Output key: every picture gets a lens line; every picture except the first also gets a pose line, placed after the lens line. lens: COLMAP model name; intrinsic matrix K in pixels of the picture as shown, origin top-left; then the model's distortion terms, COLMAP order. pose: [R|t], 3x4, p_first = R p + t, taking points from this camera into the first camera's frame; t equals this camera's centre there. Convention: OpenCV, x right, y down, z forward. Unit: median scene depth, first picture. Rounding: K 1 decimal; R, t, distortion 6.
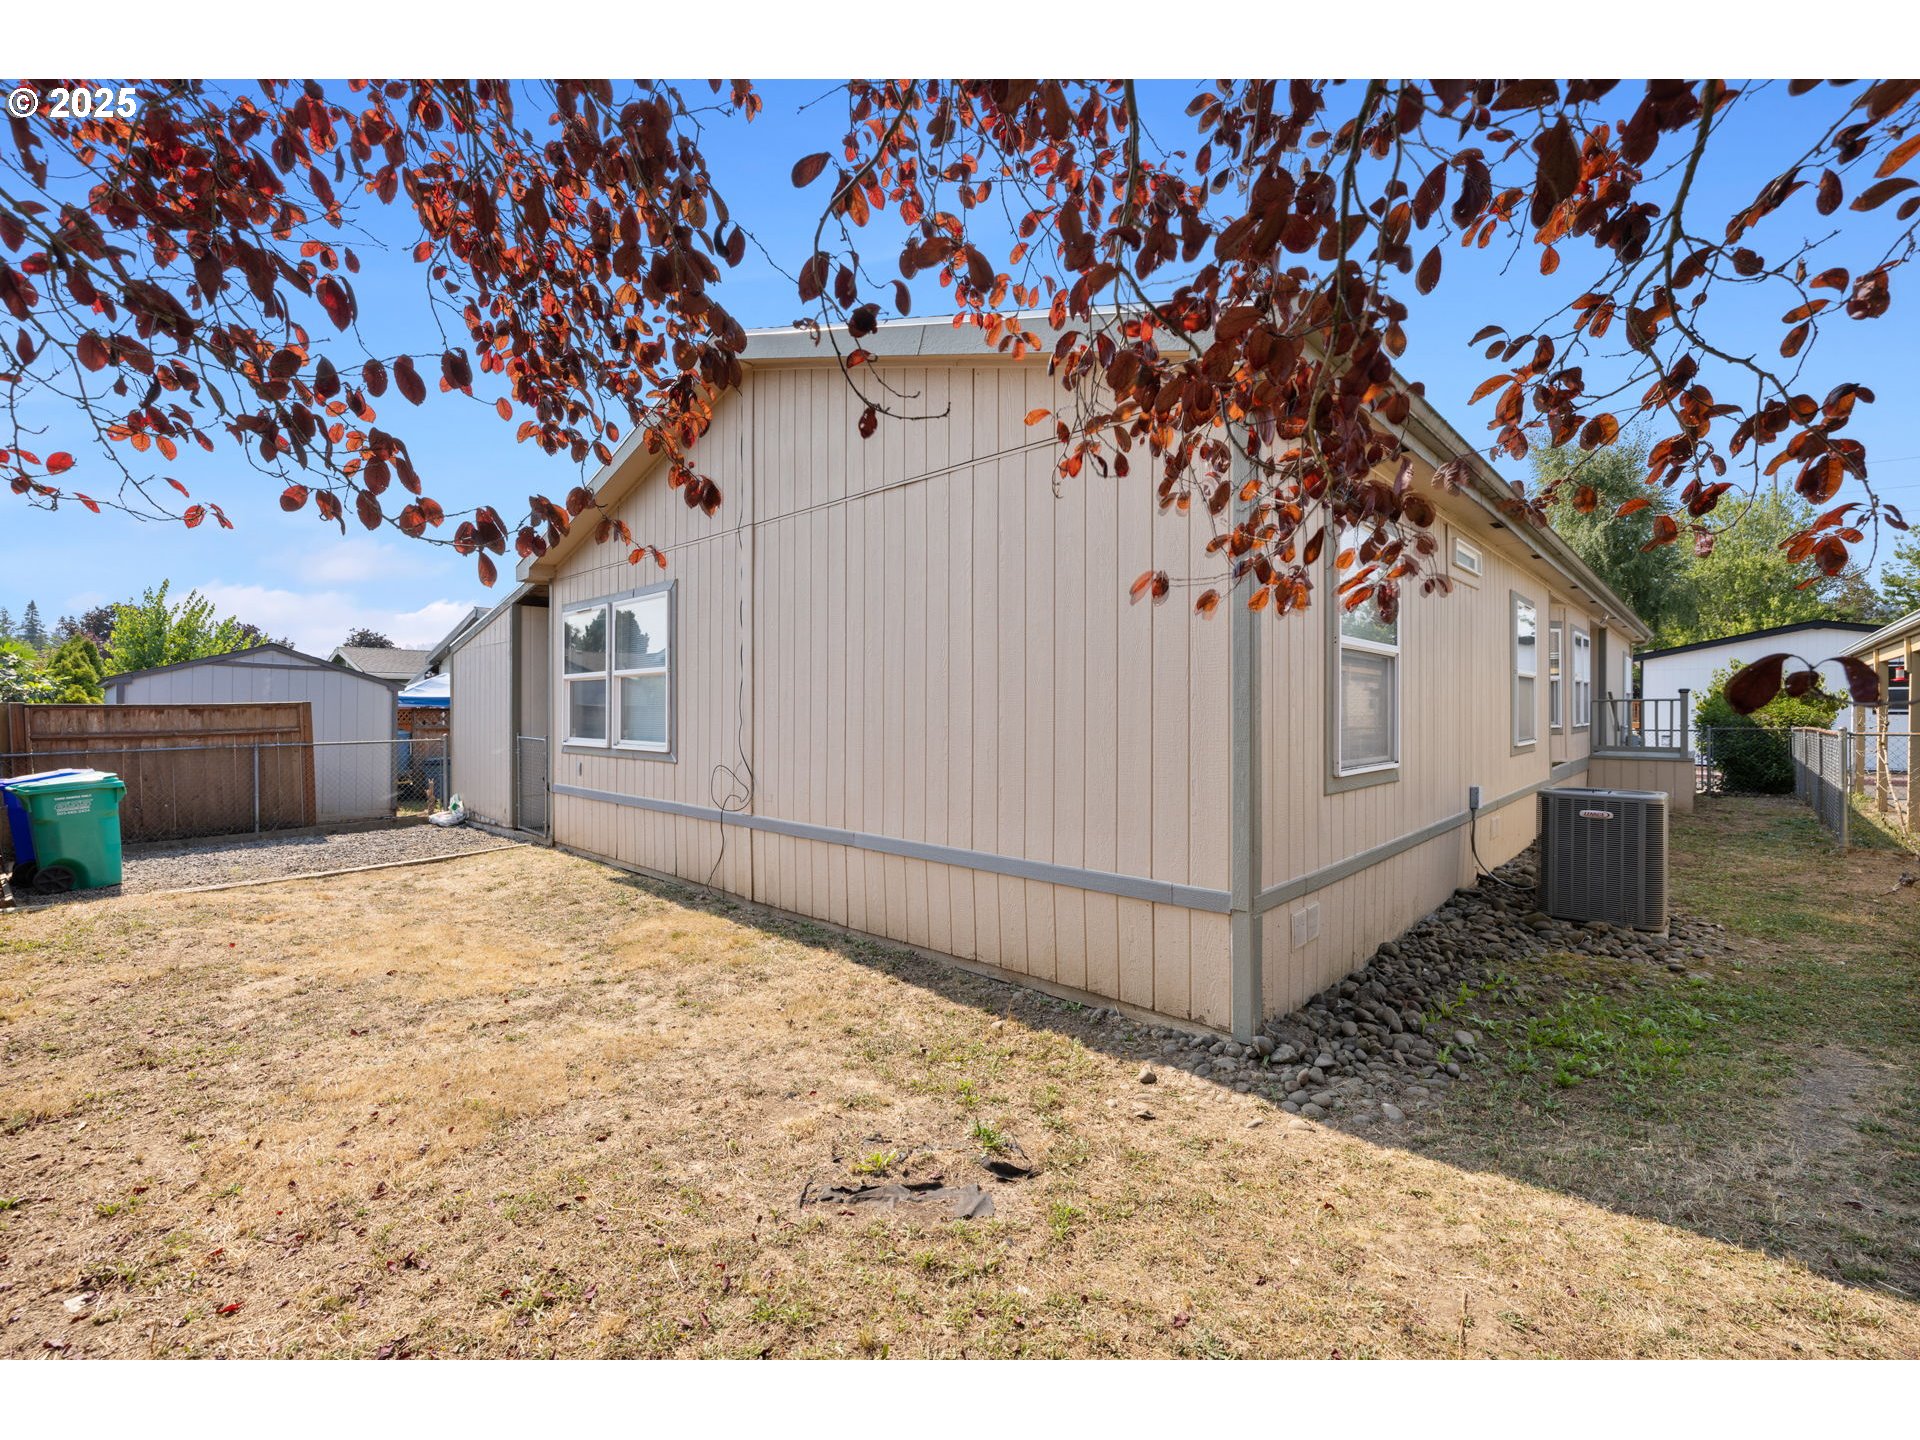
lens RADIAL K [[812.6, 0, 950.6], [0, 812.6, 711.0], [0, 0, 1]] dist [0.001346, 0.000204]
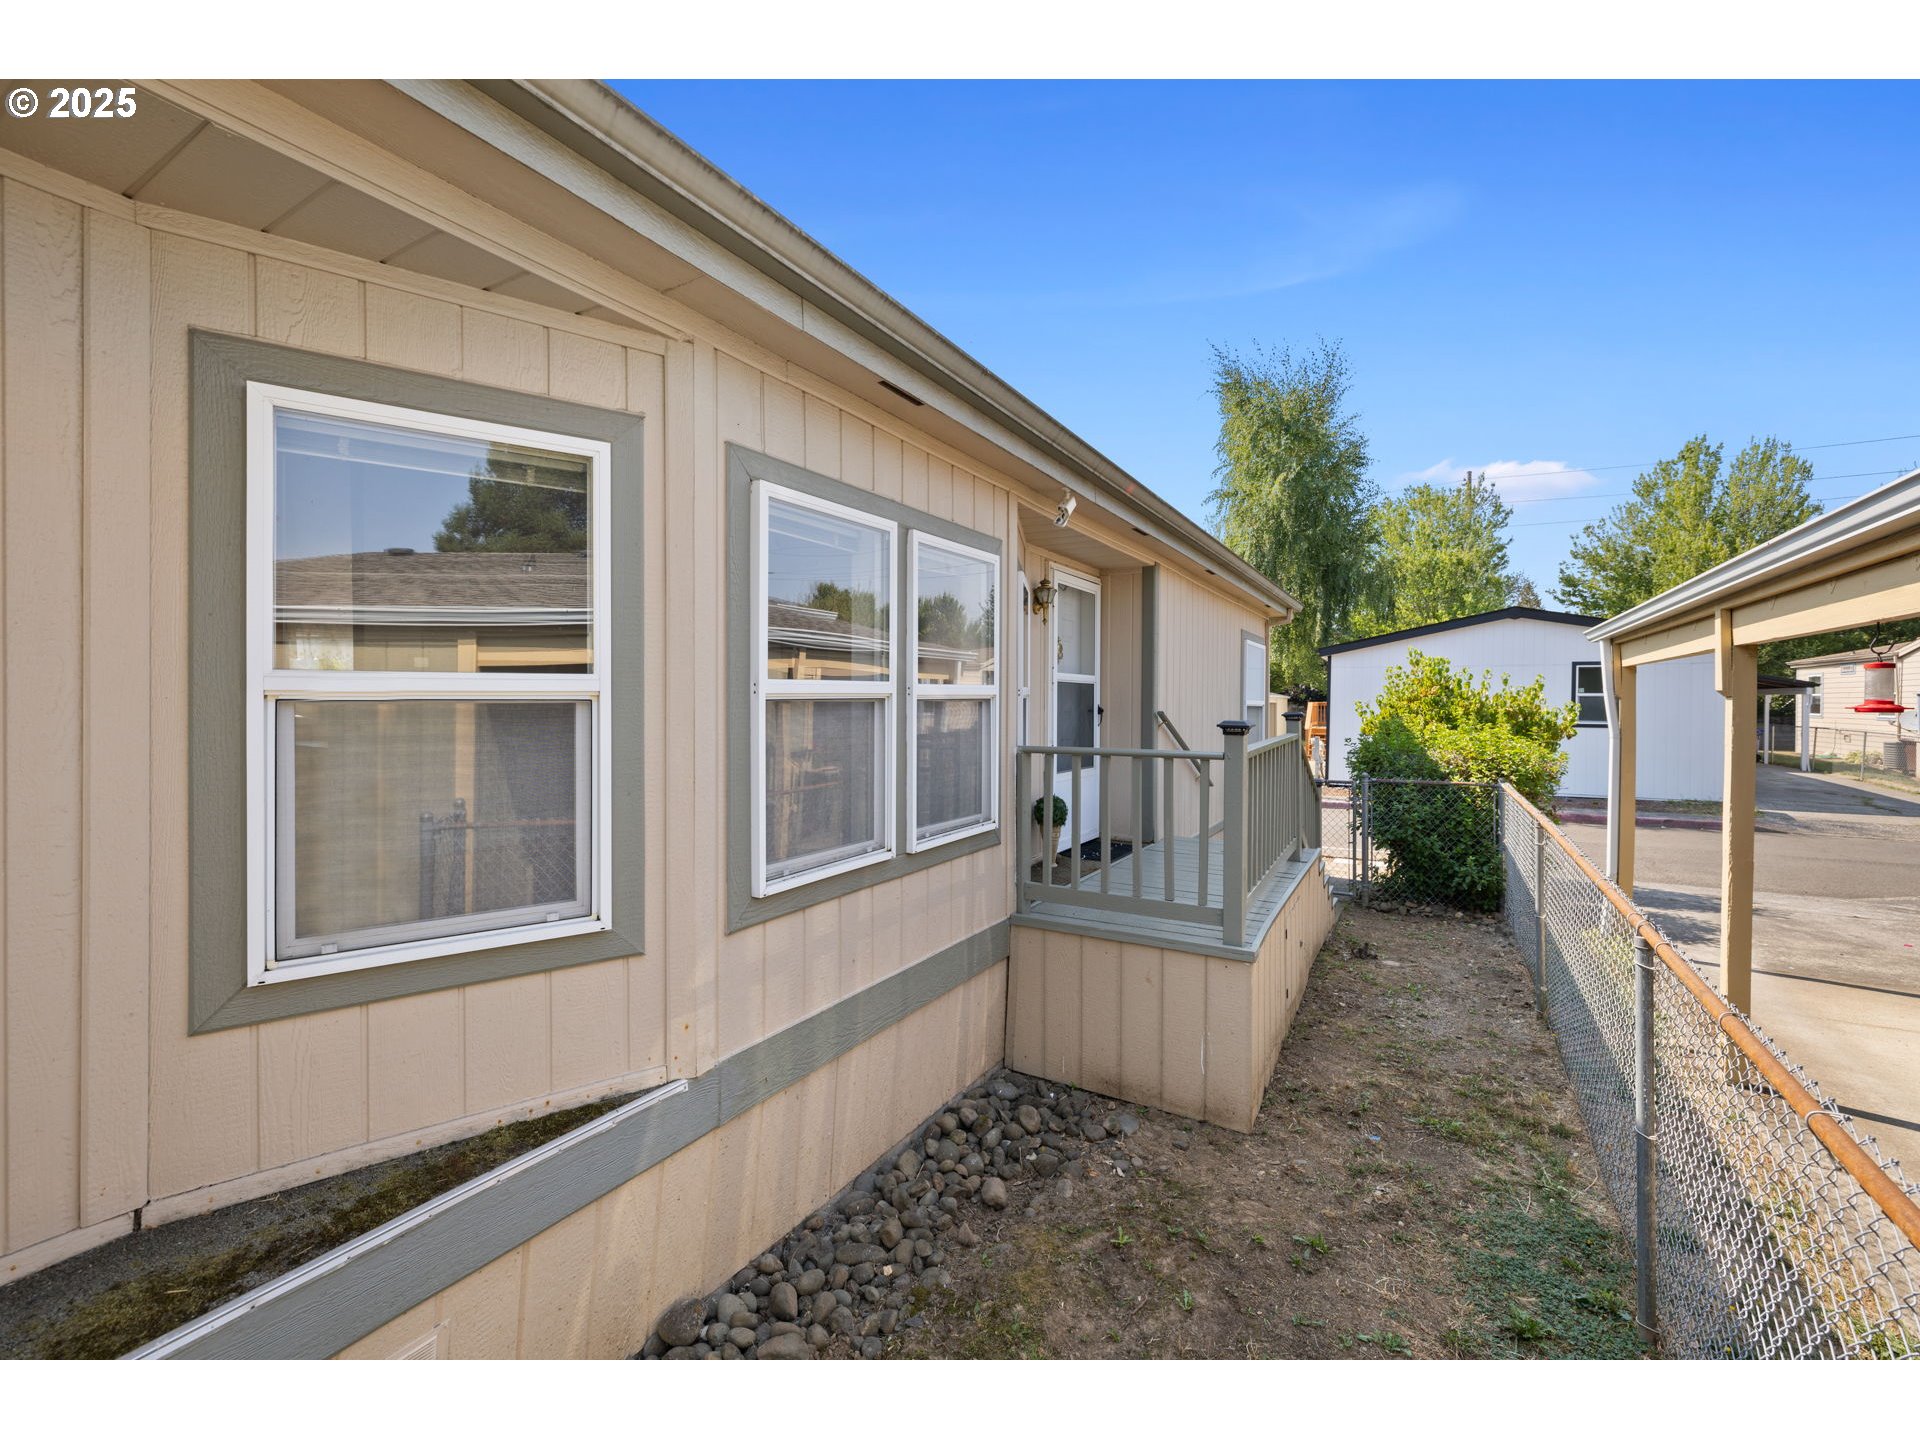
lens RADIAL K [[812.6, 0, 950.6], [0, 812.6, 711.0], [0, 0, 1]] dist [0.001346, 0.000204]
pose [[0.974493, 0.003333, 0.224394, 0.293404], [-0.006233, 0.999906, 0.012217, -0.013968], [-0.224332, -0.013304, 0.974422, 0.292008]]
